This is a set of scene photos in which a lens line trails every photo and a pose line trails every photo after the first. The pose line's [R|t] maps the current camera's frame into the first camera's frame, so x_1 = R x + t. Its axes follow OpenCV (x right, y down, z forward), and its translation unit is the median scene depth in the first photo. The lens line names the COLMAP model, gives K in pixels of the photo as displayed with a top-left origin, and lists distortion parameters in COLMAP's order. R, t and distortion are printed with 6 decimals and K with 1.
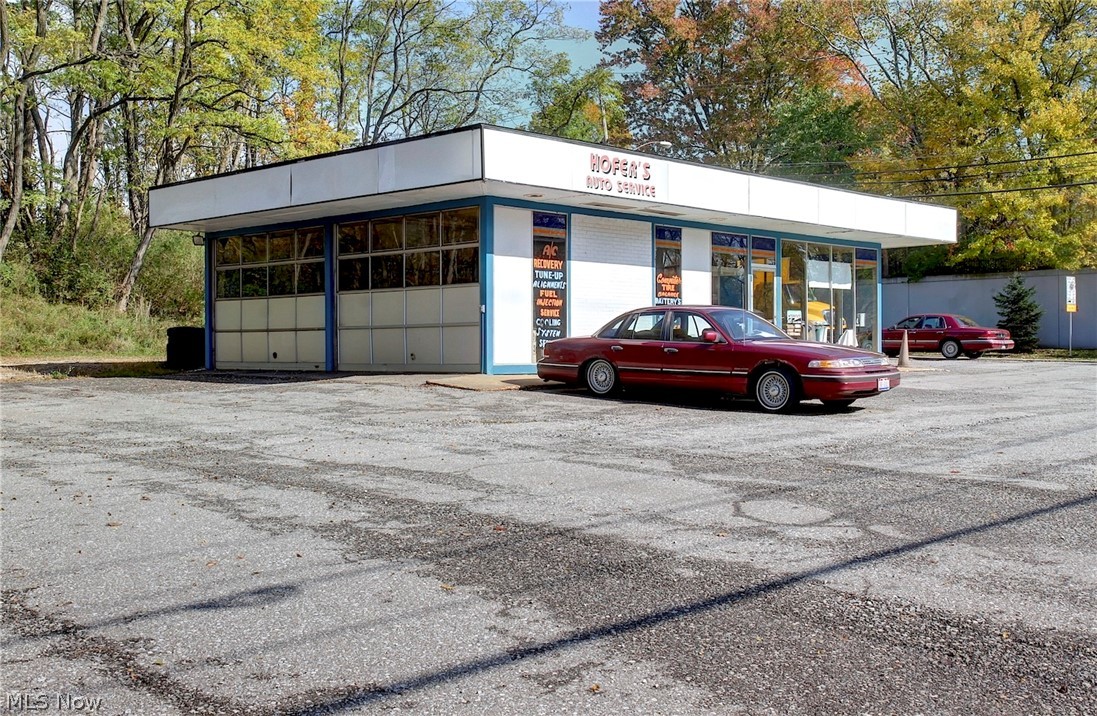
lens RADIAL K [[1200.9, 0, 561.3], [0, 1200.9, 354.4], [0, 0, 1]] dist [0.079624, 0.007605]
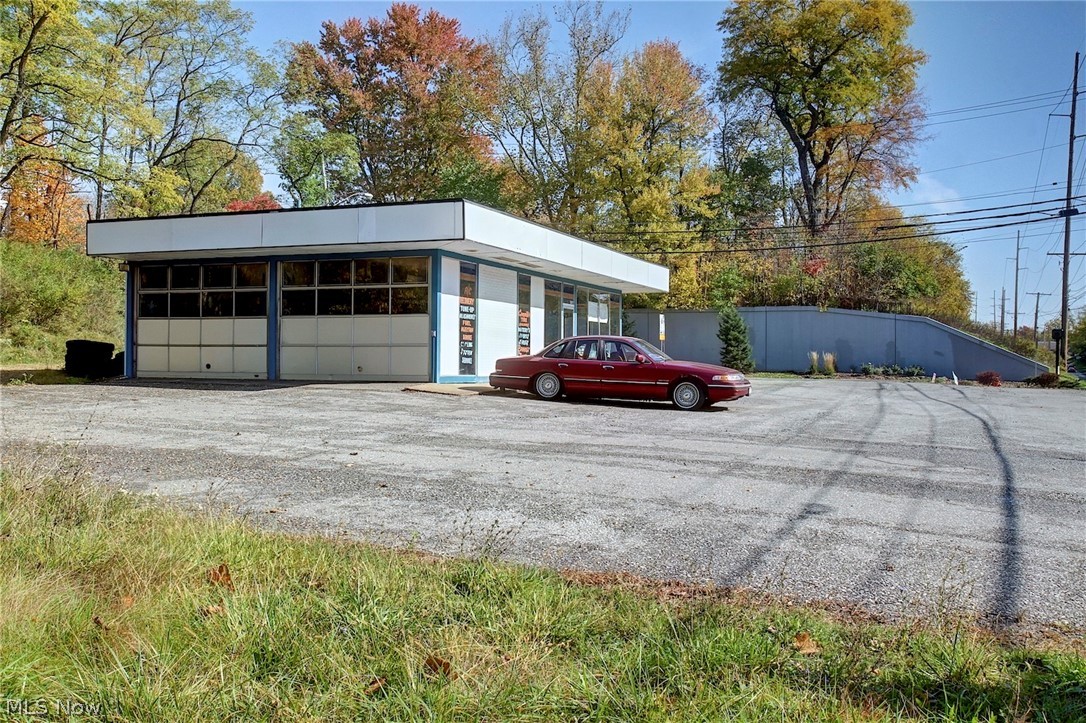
lens RADIAL K [[1024.1, 0, 543.0], [0, 1024.1, 361.5], [0, 0, 1]] dist [-0.001039, 0.002278]
pose [[0.932610, 0.013679, 0.360627, -0.313975], [-0.011678, 0.999902, -0.007728, -0.000063], [-0.360697, 0.002996, 0.932678, -0.084474]]
